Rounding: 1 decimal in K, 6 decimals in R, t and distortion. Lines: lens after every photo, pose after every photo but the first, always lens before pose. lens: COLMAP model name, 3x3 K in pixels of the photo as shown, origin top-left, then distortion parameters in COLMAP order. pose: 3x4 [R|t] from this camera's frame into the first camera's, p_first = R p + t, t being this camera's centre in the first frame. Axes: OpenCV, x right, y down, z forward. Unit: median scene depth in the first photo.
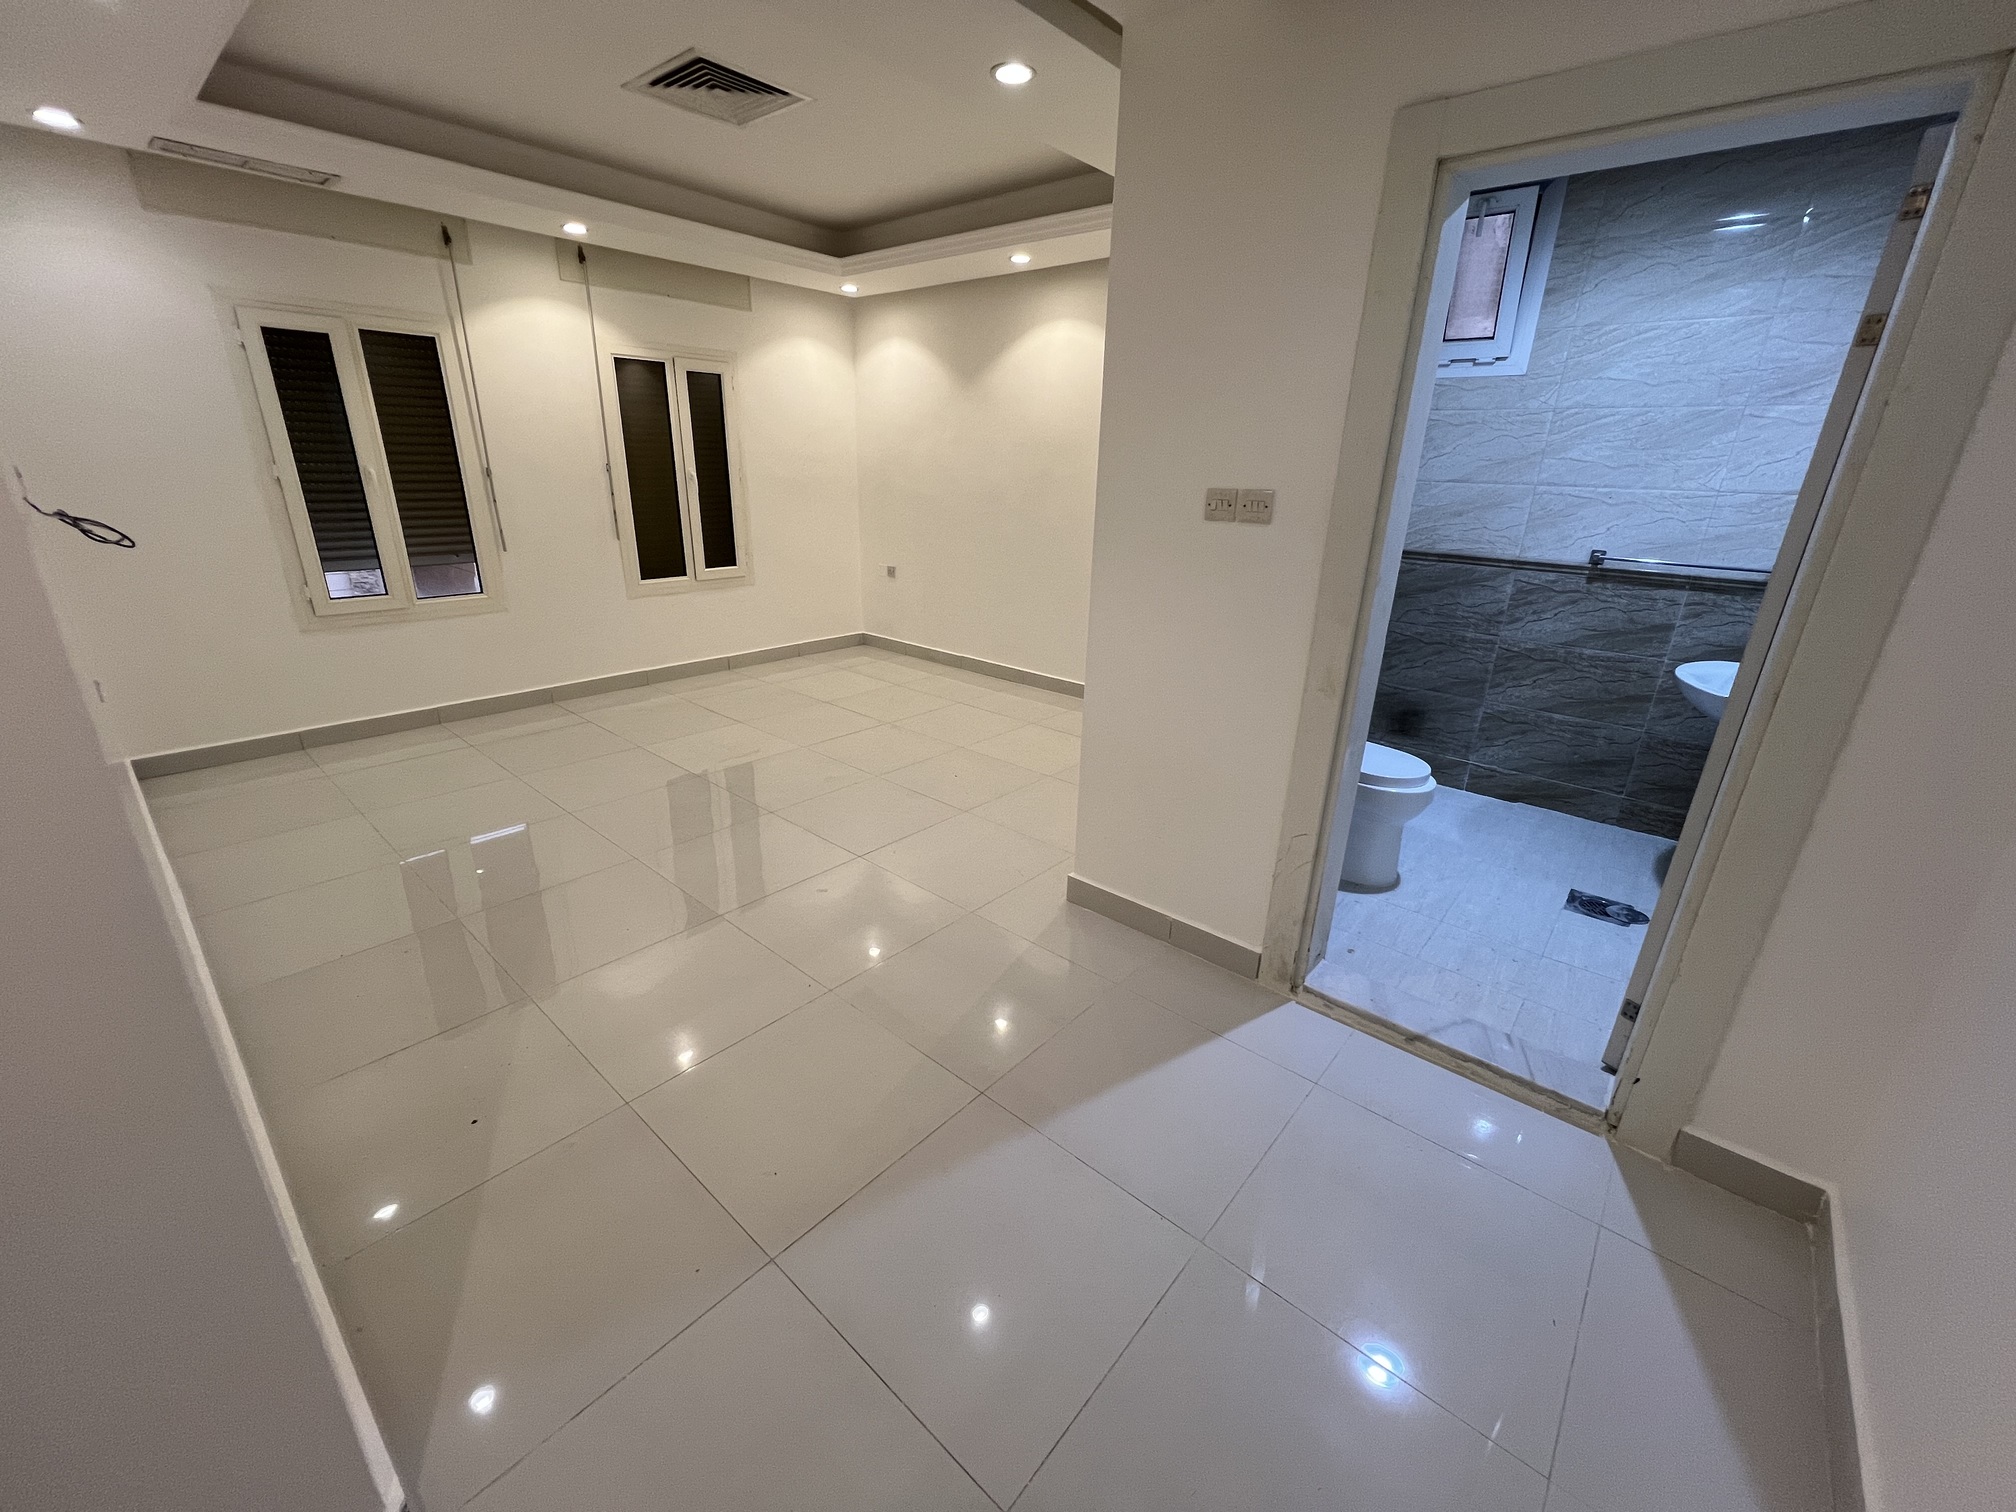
lens RADIAL K [[803.1, 0, 1012.9], [0, 803.1, 746.7], [0, 0, 1]] dist [-0.001499, 0.000823]
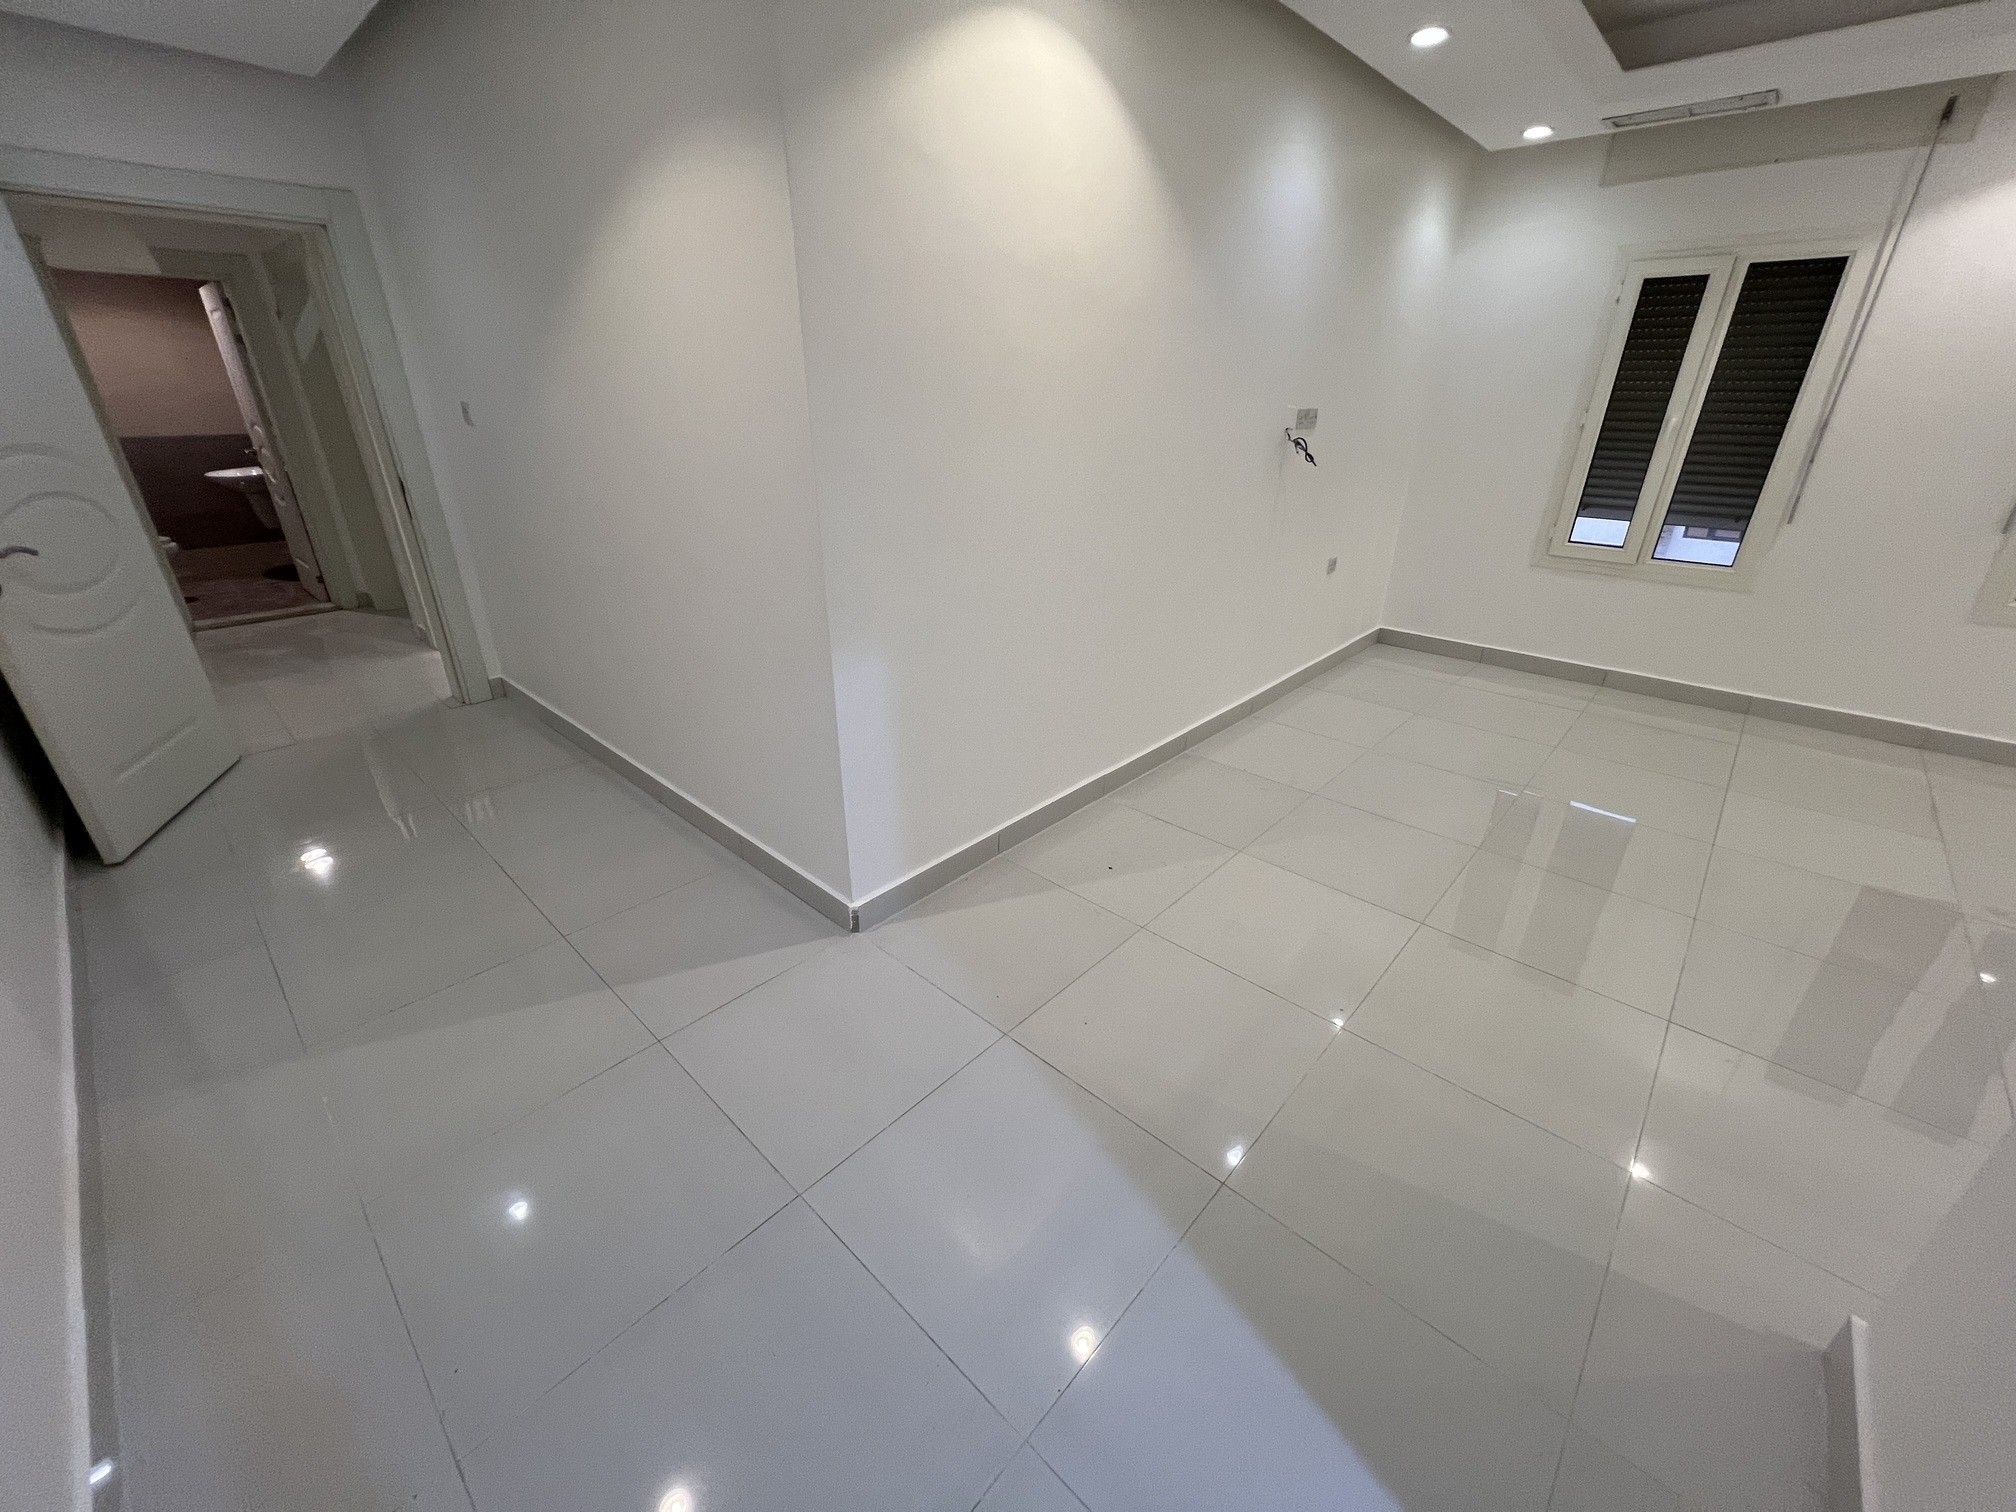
lens RADIAL K [[812.0, 0, 1006.3], [0, 812.0, 761.1], [0, 0, 1]] dist [0.002317, -0.000636]
pose [[-0.031606, 0.401093, -0.915492, 0.489420], [-0.341007, 0.856664, 0.387092, -0.167495], [0.939529, 0.324424, 0.109700, 0.465268]]
